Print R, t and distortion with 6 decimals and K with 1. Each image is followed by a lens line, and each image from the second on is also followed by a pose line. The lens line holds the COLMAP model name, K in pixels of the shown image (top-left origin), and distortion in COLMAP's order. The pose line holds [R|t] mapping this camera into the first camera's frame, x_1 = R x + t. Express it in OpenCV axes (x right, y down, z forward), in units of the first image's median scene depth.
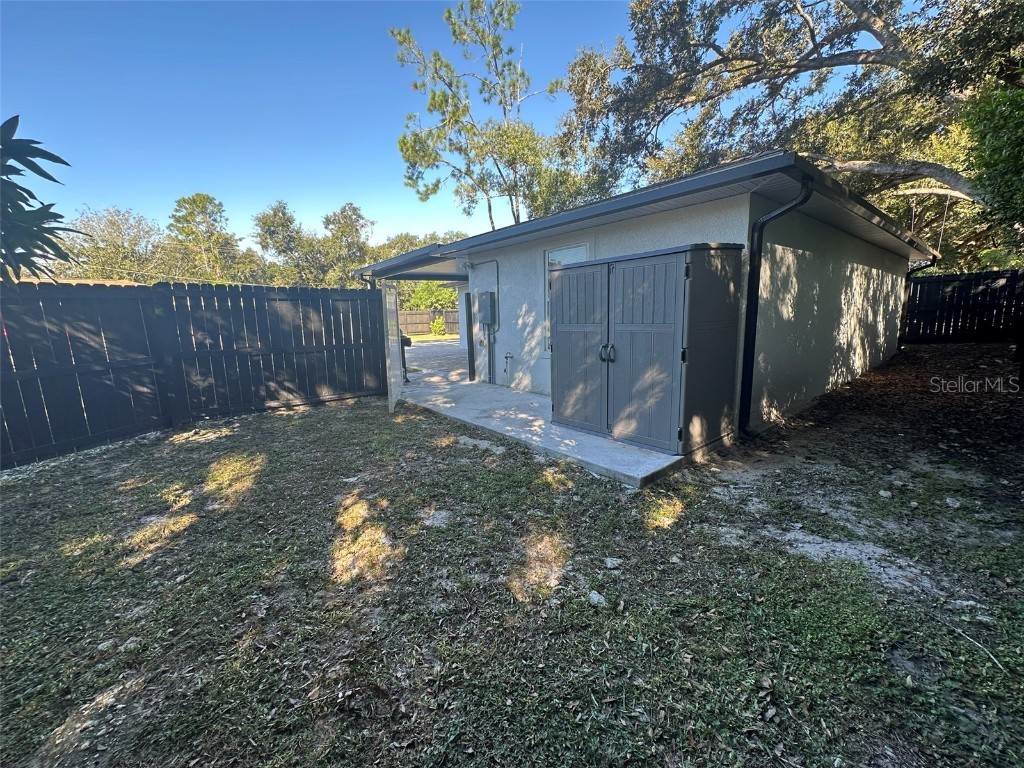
lens RADIAL K [[409.9, 0, 514.2], [0, 409.9, 383.7], [0, 0, 1]] dist [-0.002162, 0.000826]
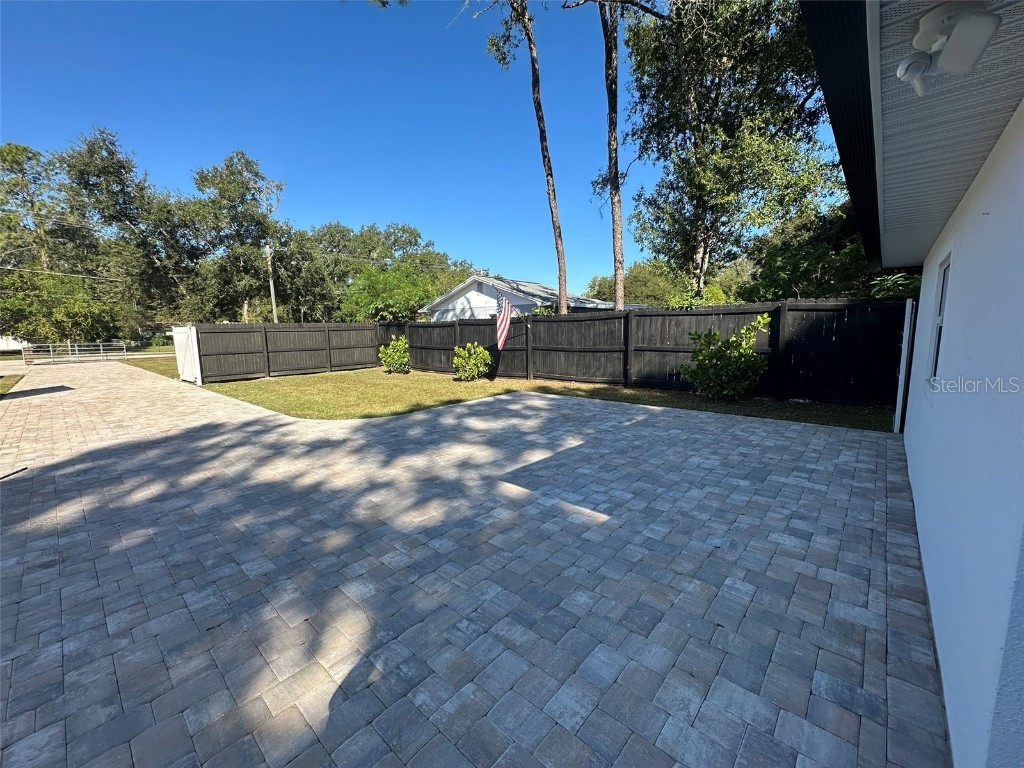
lens RADIAL K [[409.9, 0, 515.9], [0, 409.9, 384.9], [0, 0, 1]] dist [-0.002162, 0.000826]
pose [[0.988701, -0.006613, 0.149754, -0.542942], [0.010639, 0.999603, -0.026103, -0.419078], [-0.149522, 0.027401, 0.988379, 2.284950]]
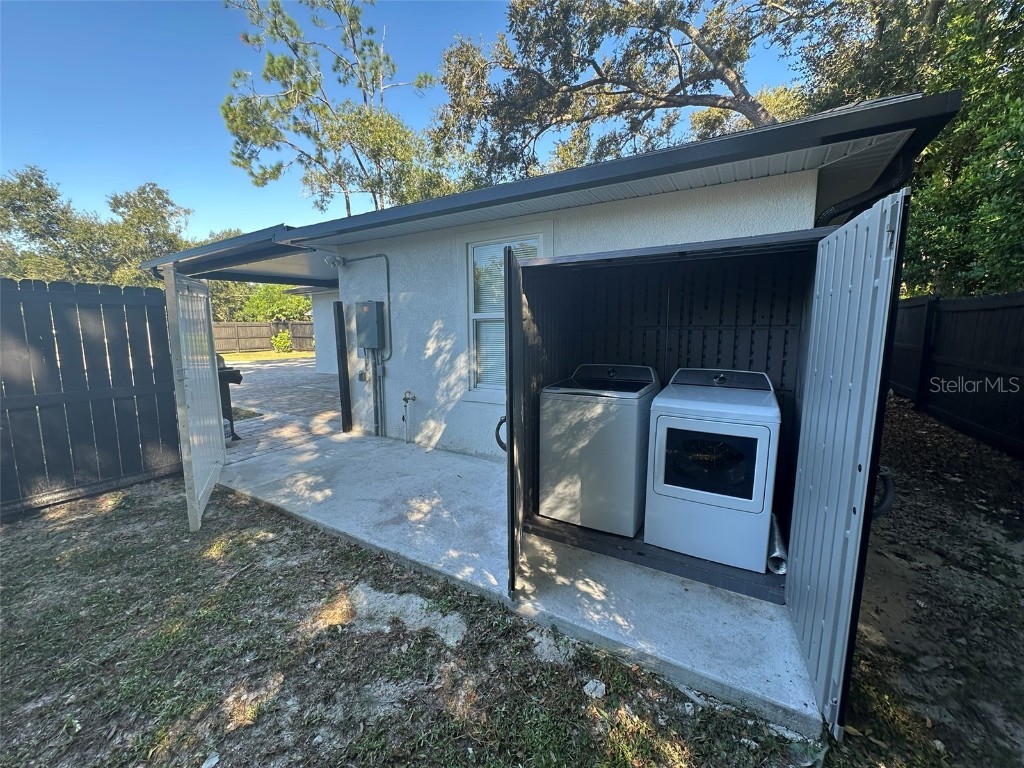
lens RADIAL K [[409.9, 0, 513.0], [0, 409.9, 383.4], [0, 0, 1]] dist [-0.002162, 0.000826]
pose [[0.945423, -0.024072, 0.324954, -0.082566], [0.035441, 0.998948, -0.029111, -0.075163], [-0.323912, 0.039039, 0.945282, 0.361288]]
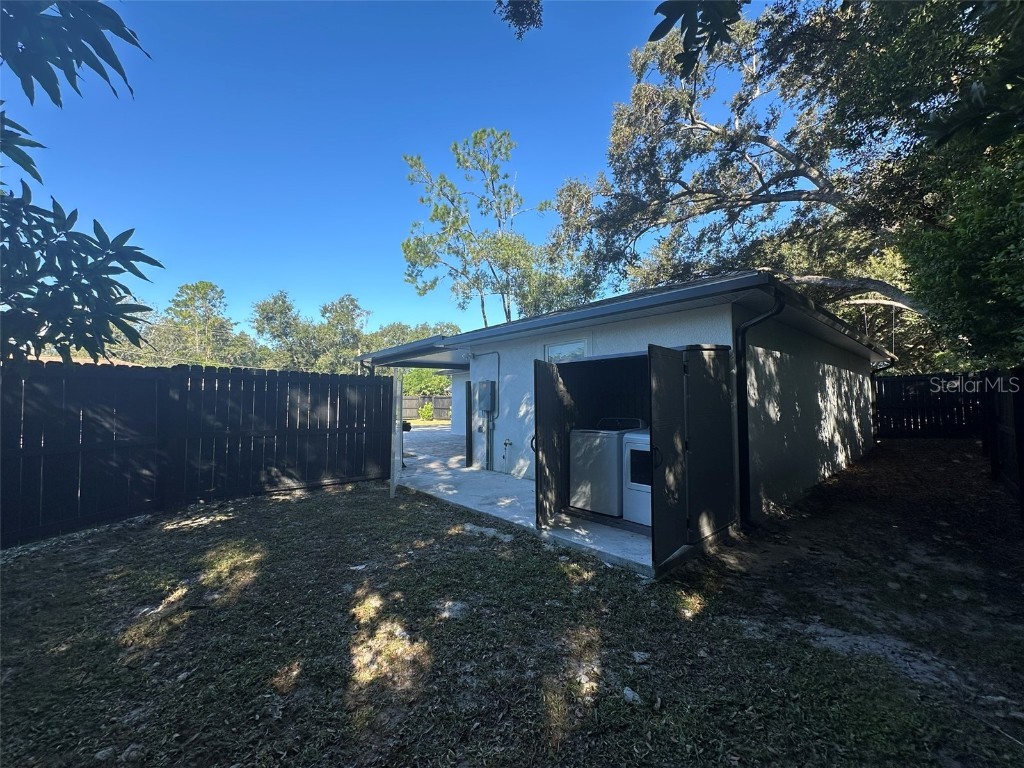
lens RADIAL K [[409.9, 0, 514.4], [0, 409.9, 384.1], [0, 0, 1]] dist [-0.002162, 0.000826]
pose [[0.999015, 0.024365, 0.037080, -0.045492], [-0.016072, 0.977693, -0.209424, 0.003759], [-0.041355, 0.208622, 0.977122, -0.031778]]
